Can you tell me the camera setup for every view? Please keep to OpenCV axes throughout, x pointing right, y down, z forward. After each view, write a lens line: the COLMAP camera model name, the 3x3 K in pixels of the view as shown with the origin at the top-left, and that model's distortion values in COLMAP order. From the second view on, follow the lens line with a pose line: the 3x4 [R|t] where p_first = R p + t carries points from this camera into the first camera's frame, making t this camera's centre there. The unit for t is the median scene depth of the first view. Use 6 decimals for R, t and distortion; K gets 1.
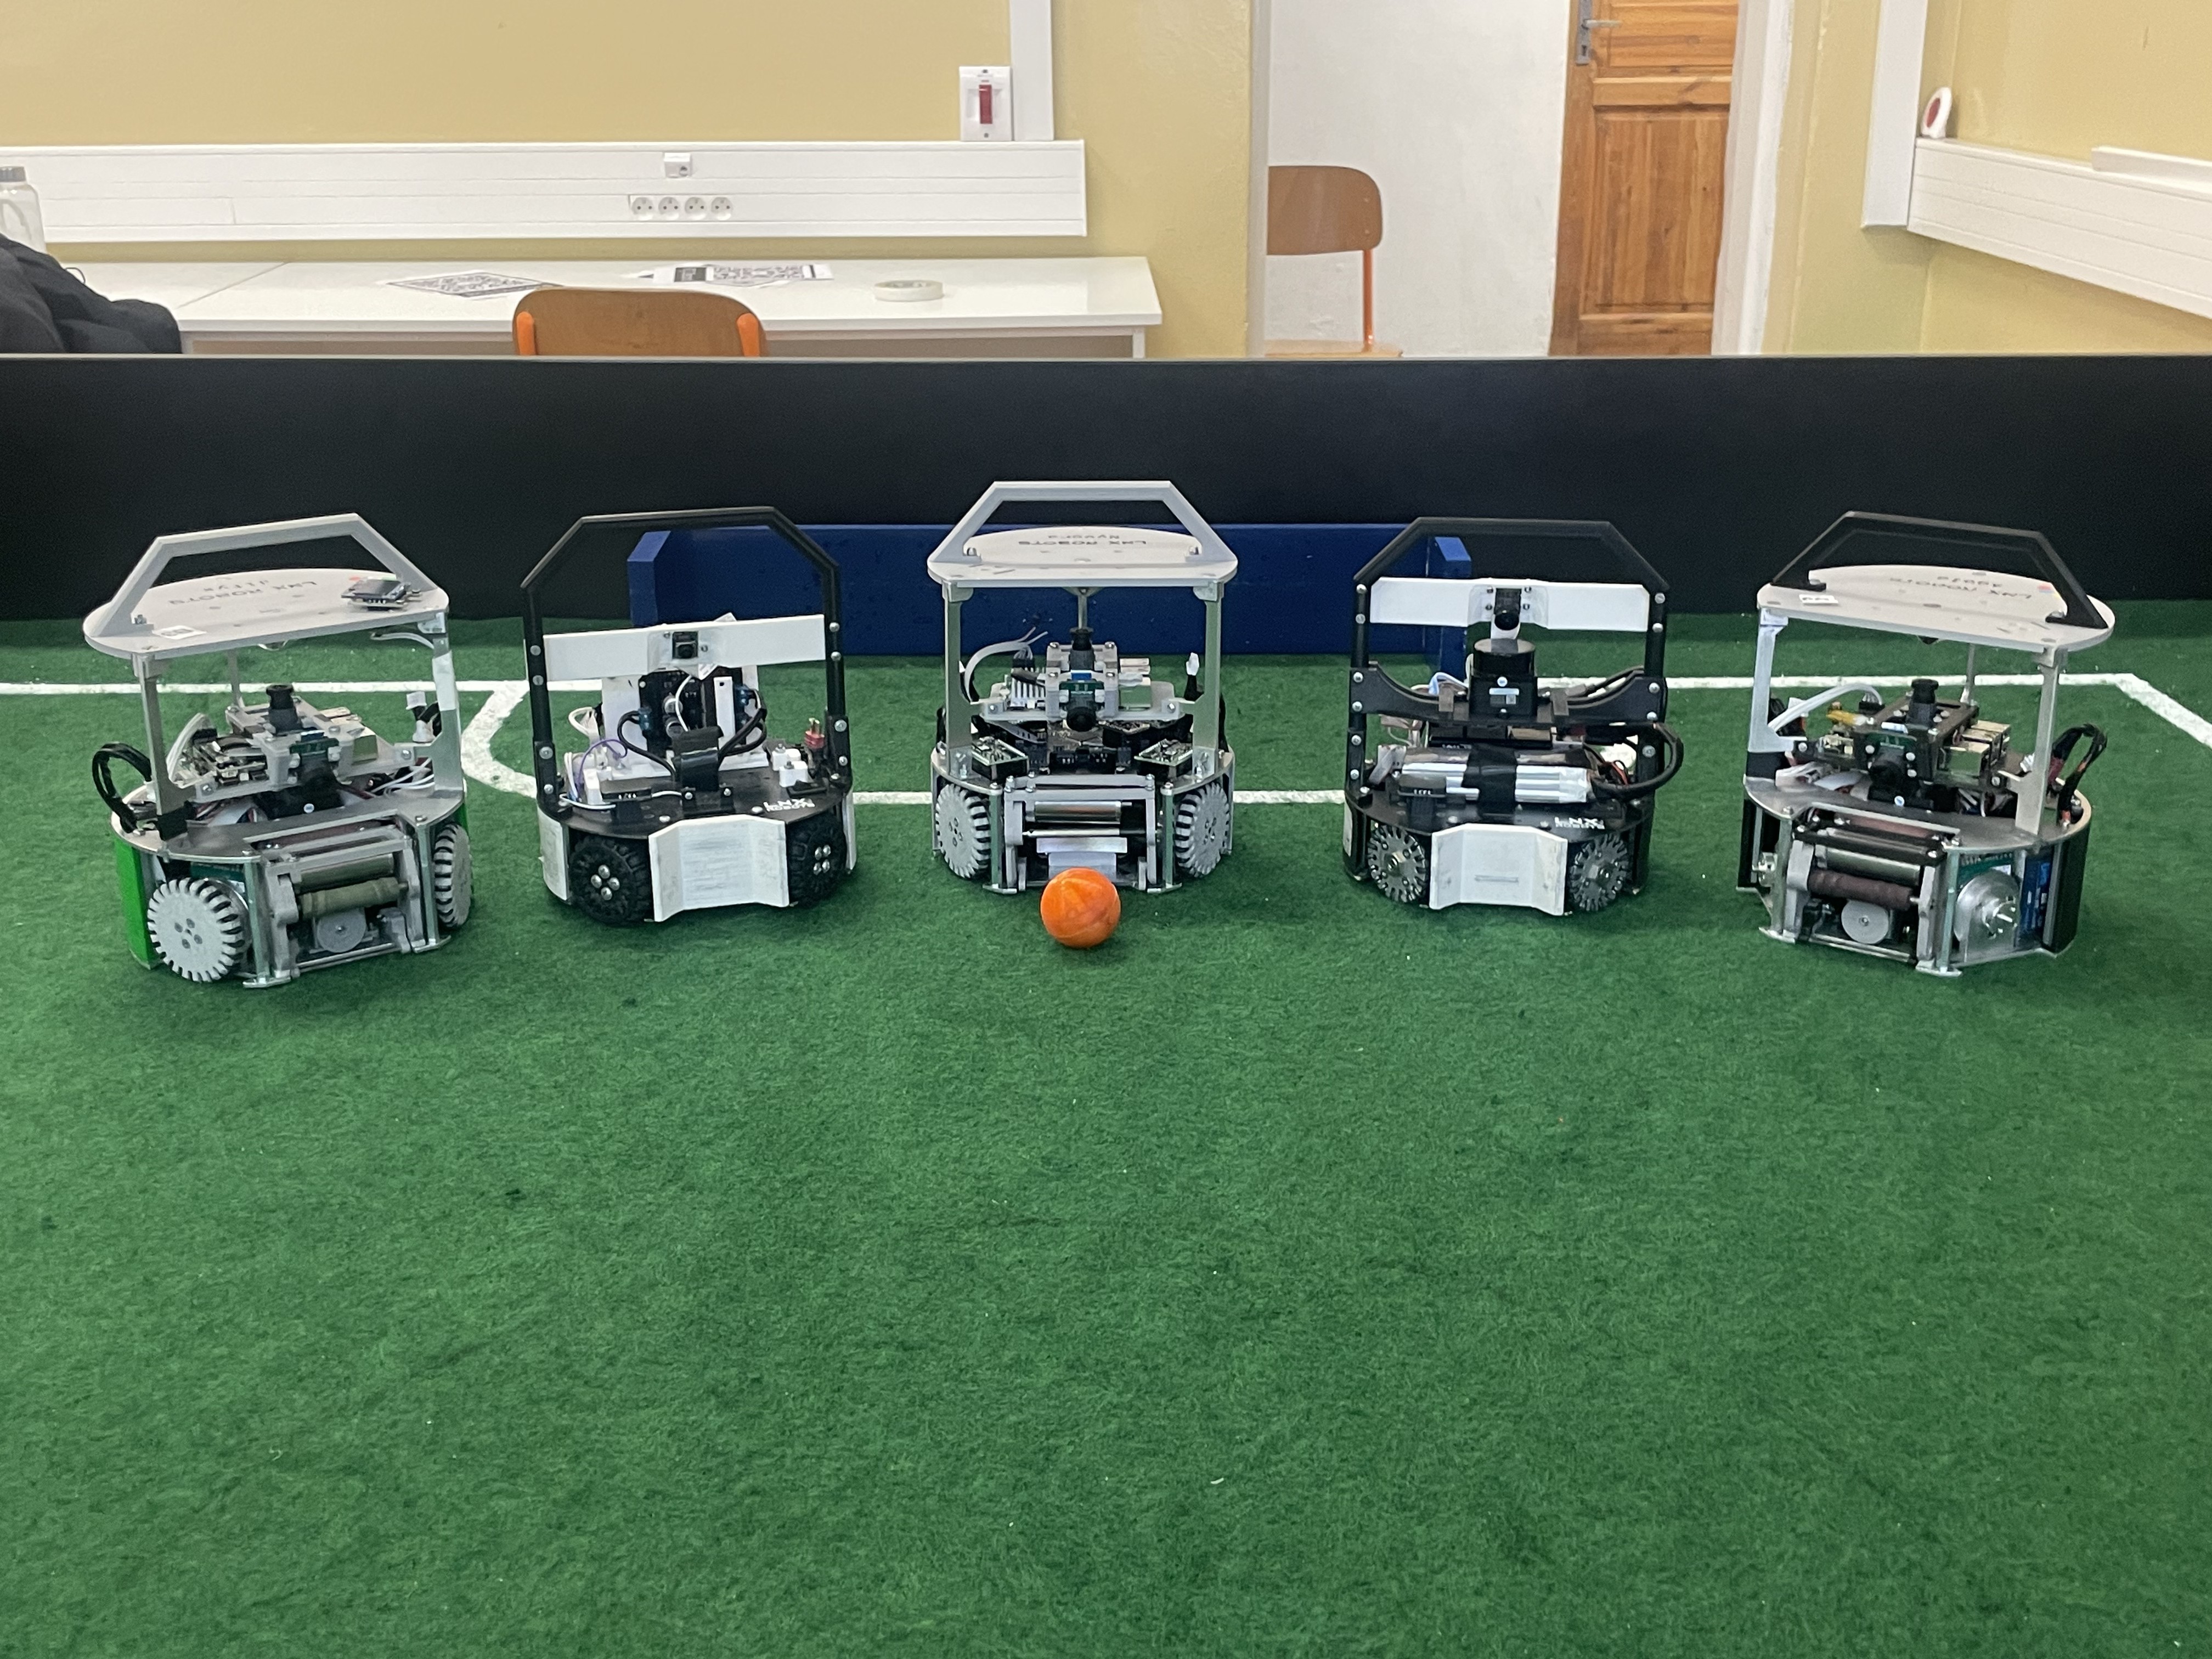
lens RADIAL K [[2345.3, 0, 1106.0], [0, 2345.3, 829.5], [0, 0, 1]] dist [0.144676, -0.267074]
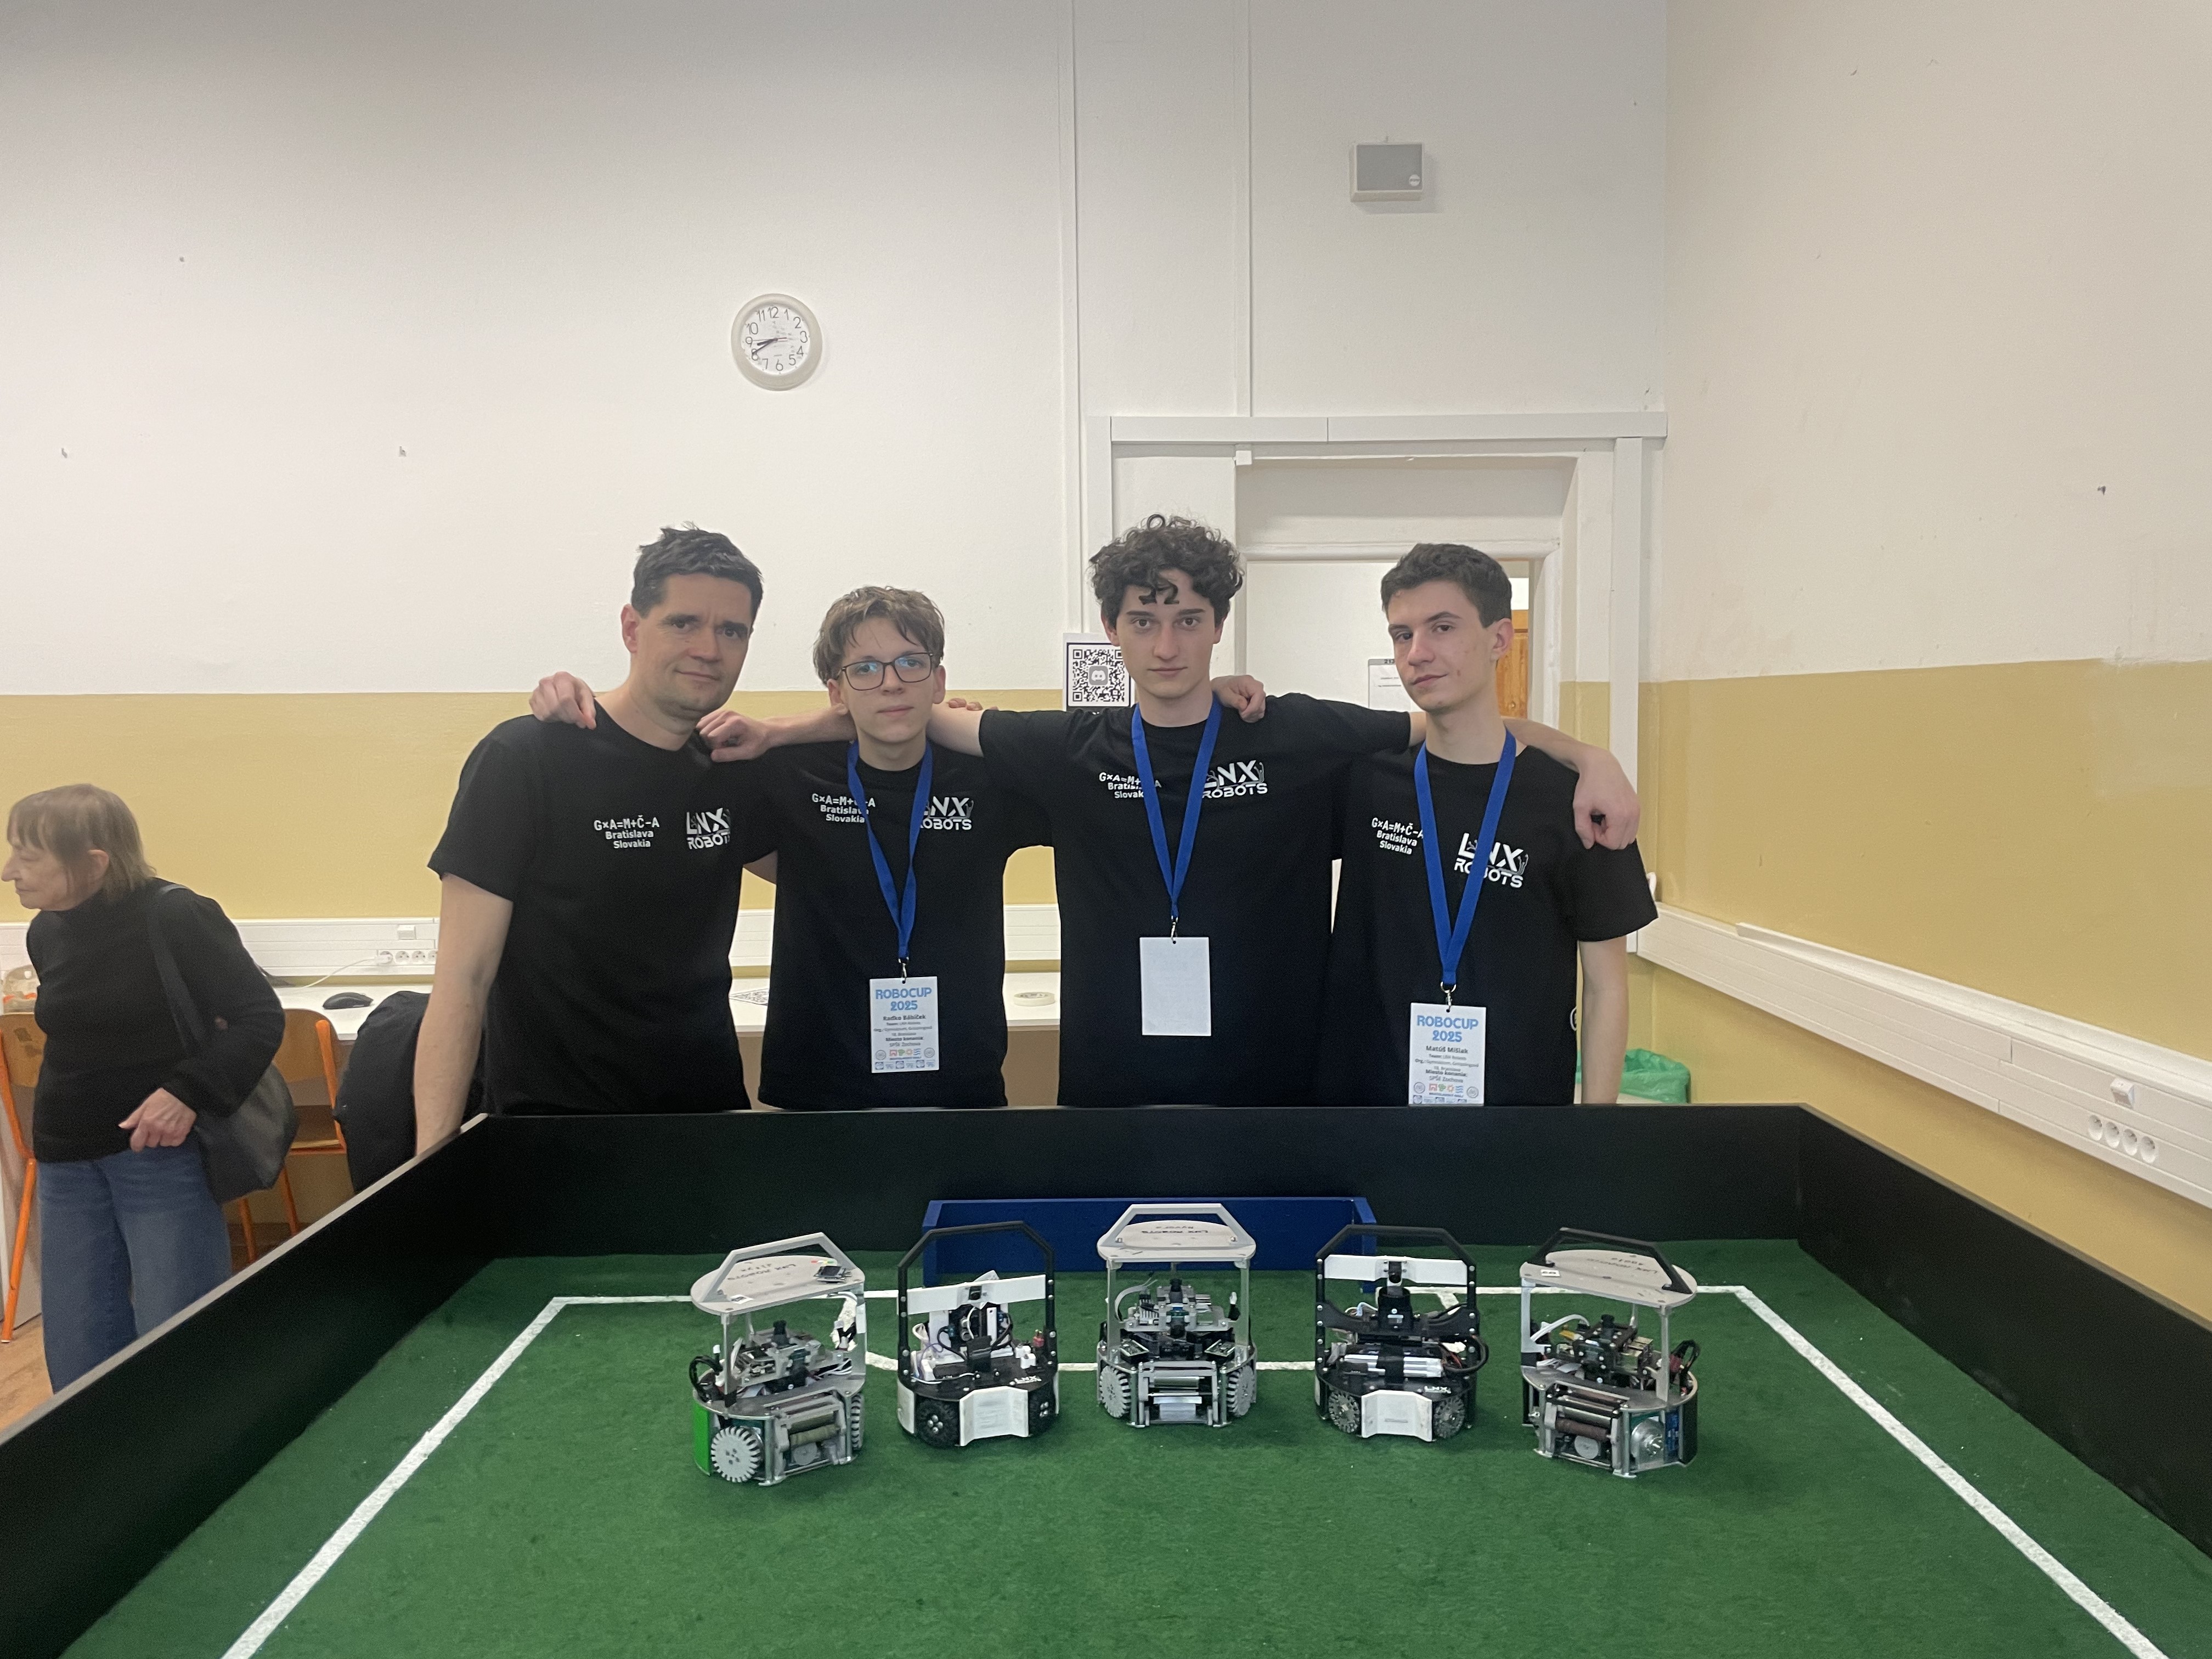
lens RADIAL K [[1759.2, 0, 1106.0], [0, 1759.2, 829.5], [0, 0, 1]] dist [0.104657, -0.143711]
pose [[0.999992, -0.003037, -0.002538, -0.065875], [0.002316, 0.969043, -0.246881, -0.089169], [0.003209, 0.246873, 0.969042, -0.529020]]
